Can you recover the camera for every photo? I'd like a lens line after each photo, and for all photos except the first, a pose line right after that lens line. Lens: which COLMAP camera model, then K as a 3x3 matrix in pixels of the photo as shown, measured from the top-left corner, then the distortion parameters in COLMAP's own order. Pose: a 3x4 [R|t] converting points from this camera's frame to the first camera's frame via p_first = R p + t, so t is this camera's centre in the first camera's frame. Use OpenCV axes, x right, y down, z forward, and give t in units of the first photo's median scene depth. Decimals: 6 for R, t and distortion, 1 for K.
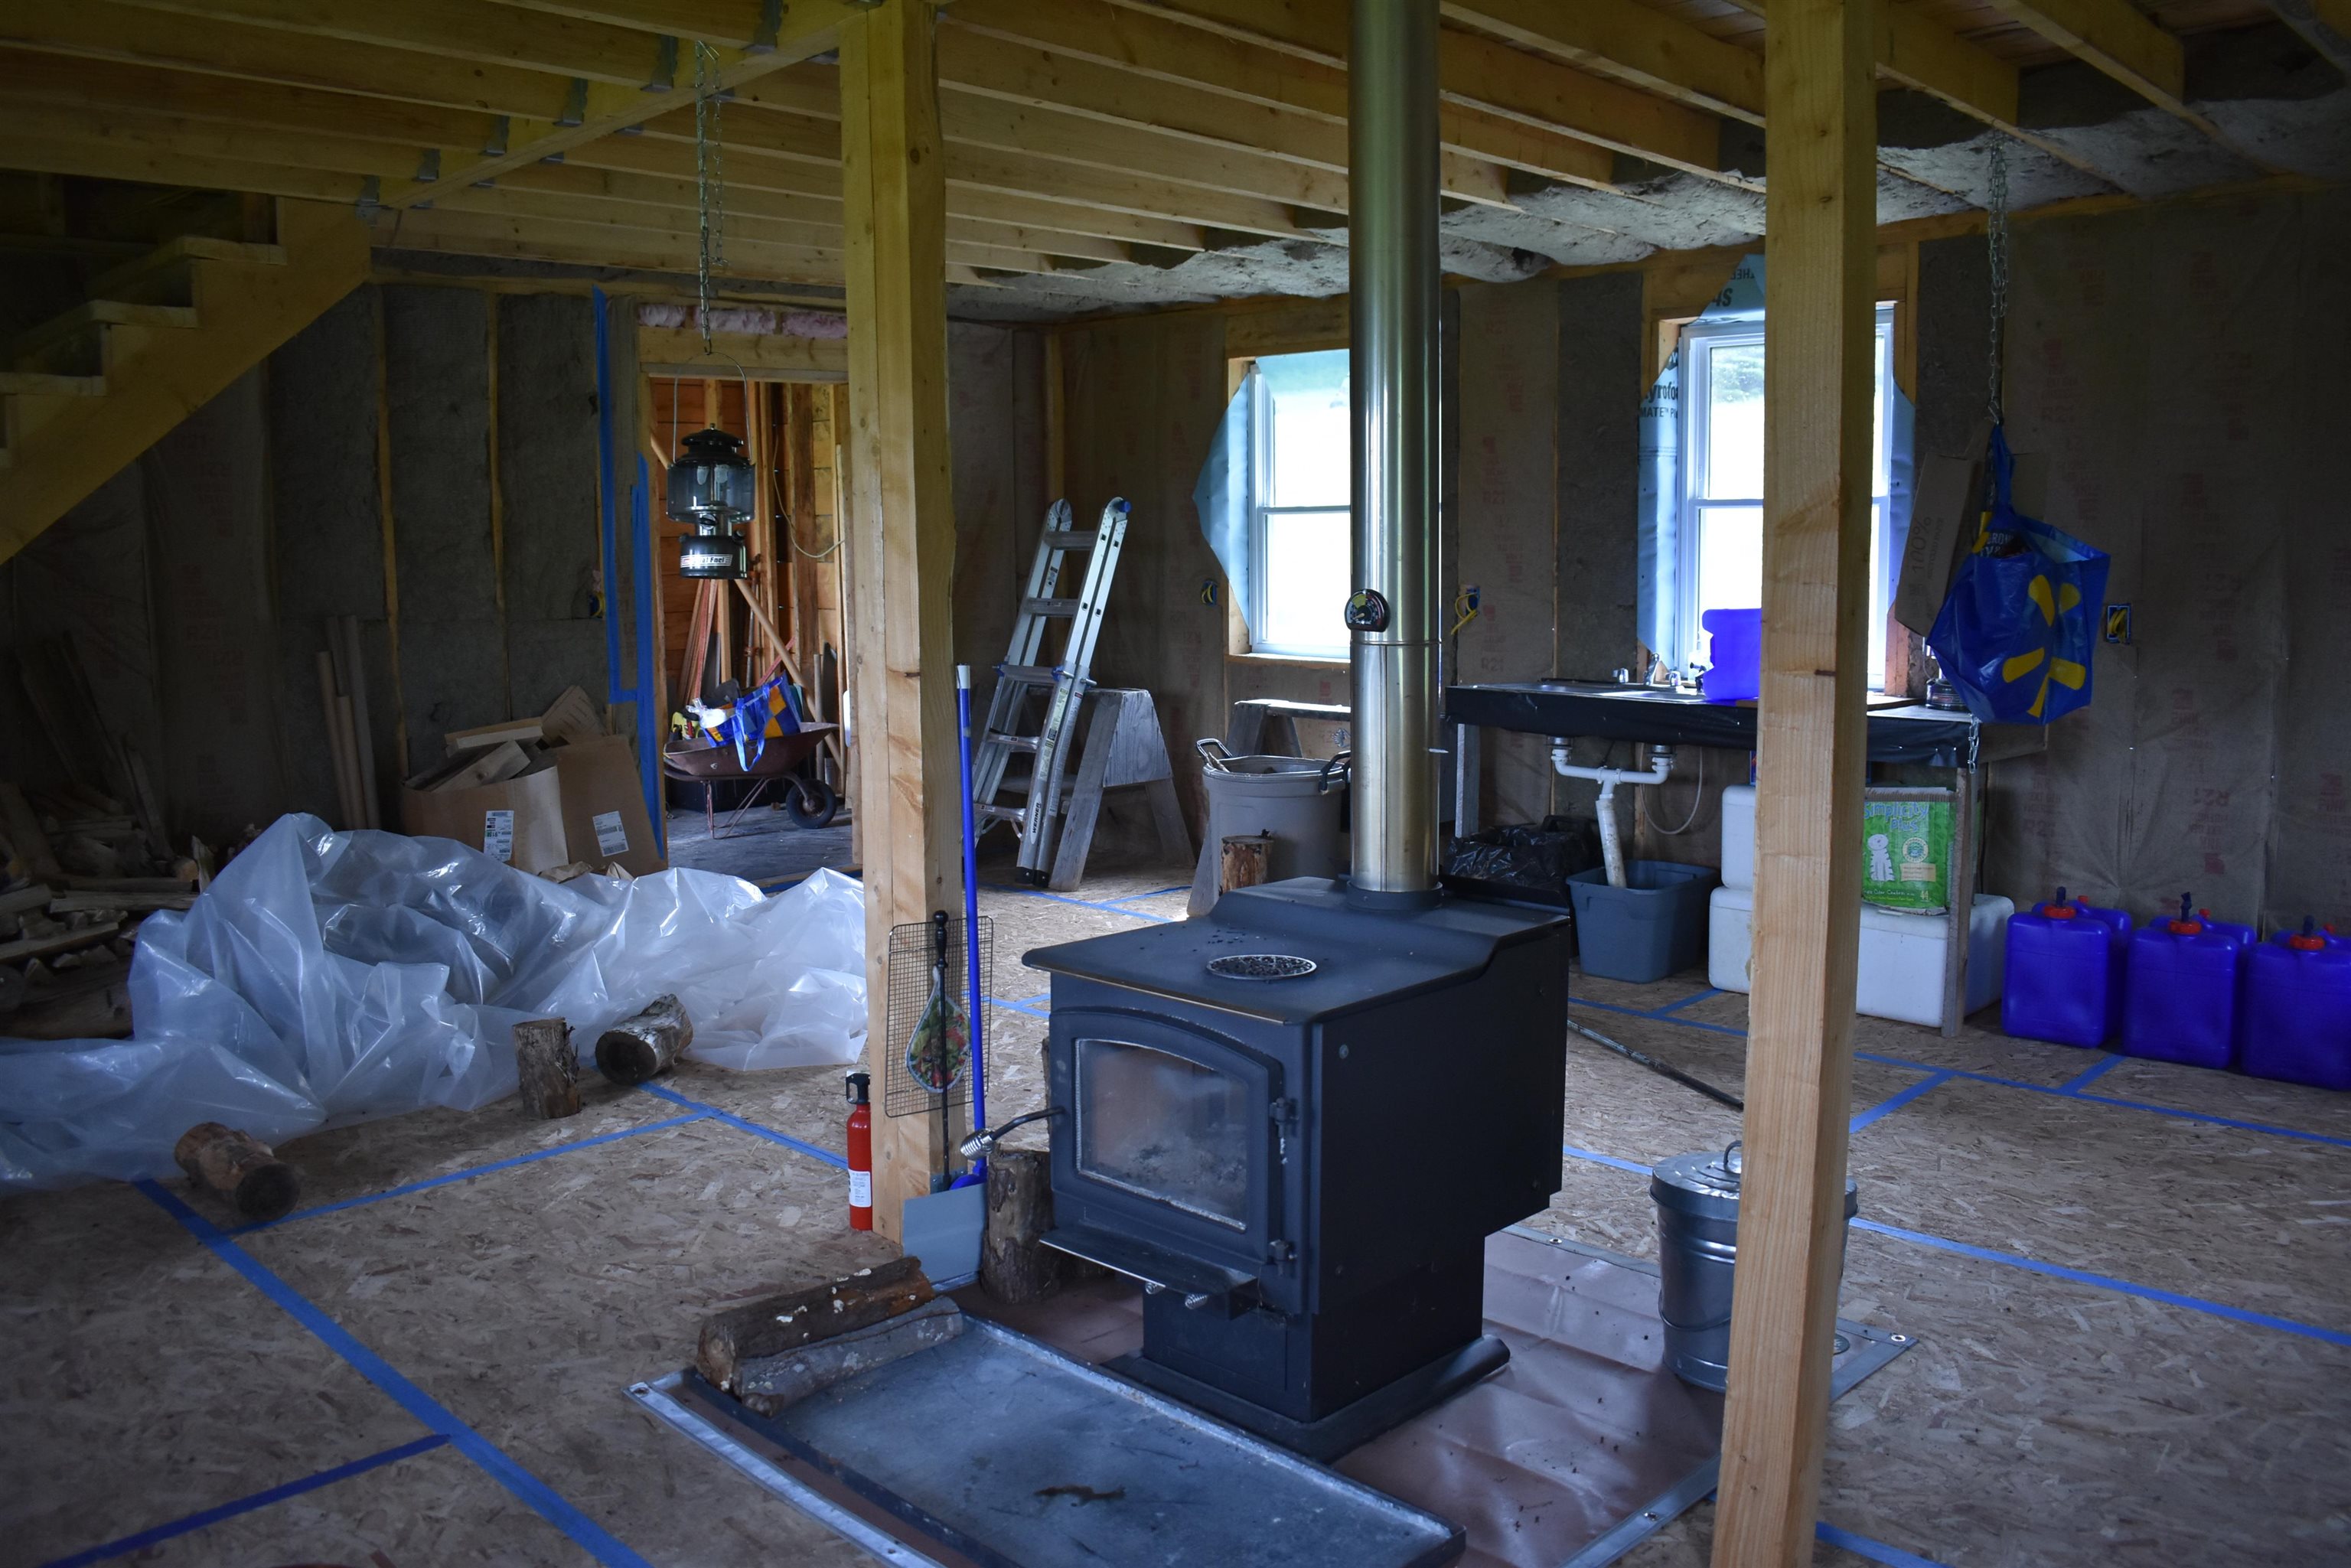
lens RADIAL K [[1845.6, 0, 1185.6], [0, 1845.6, 785.1], [0, 0, 1]] dist [-0.093052, 0.012059]
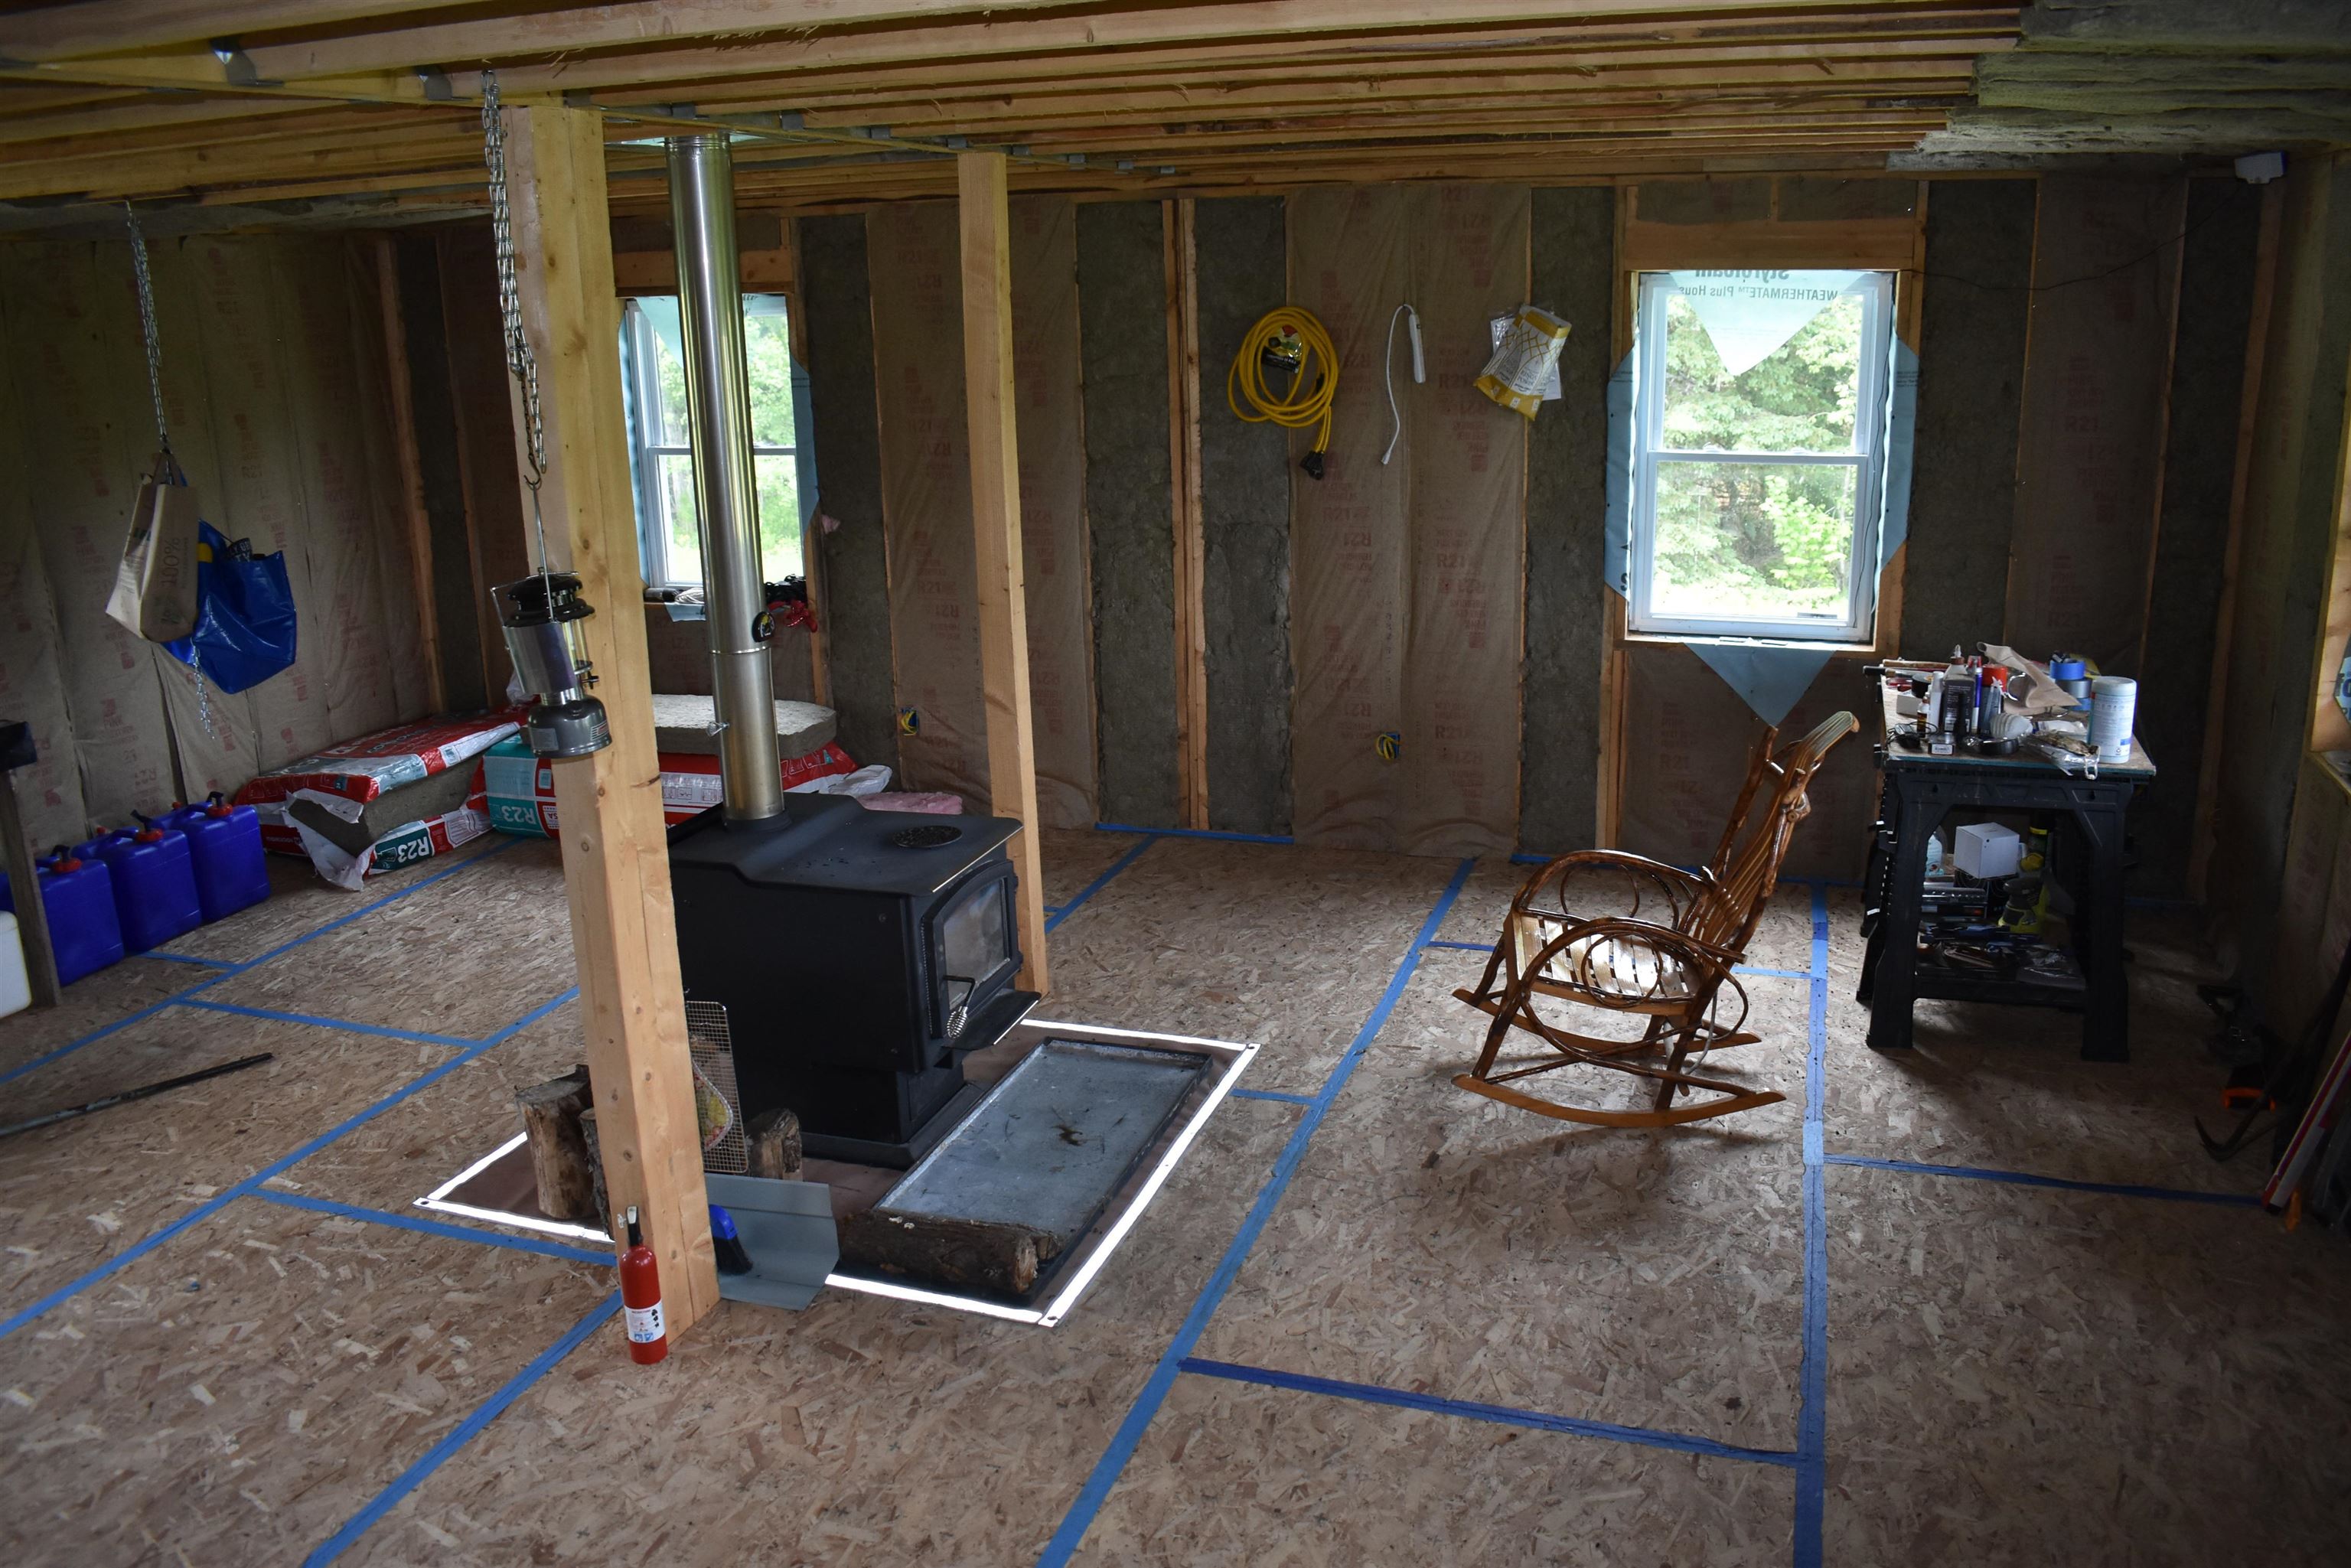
lens RADIAL K [[1845.6, 0, 1183.6], [0, 1845.6, 784.2], [0, 0, 1]] dist [-0.093052, 0.012059]
pose [[-0.440413, -0.221291, 0.870096, -1.349877], [0.139372, 0.940547, 0.309754, -0.384790], [-0.886911, 0.257686, -0.383387, 1.307618]]
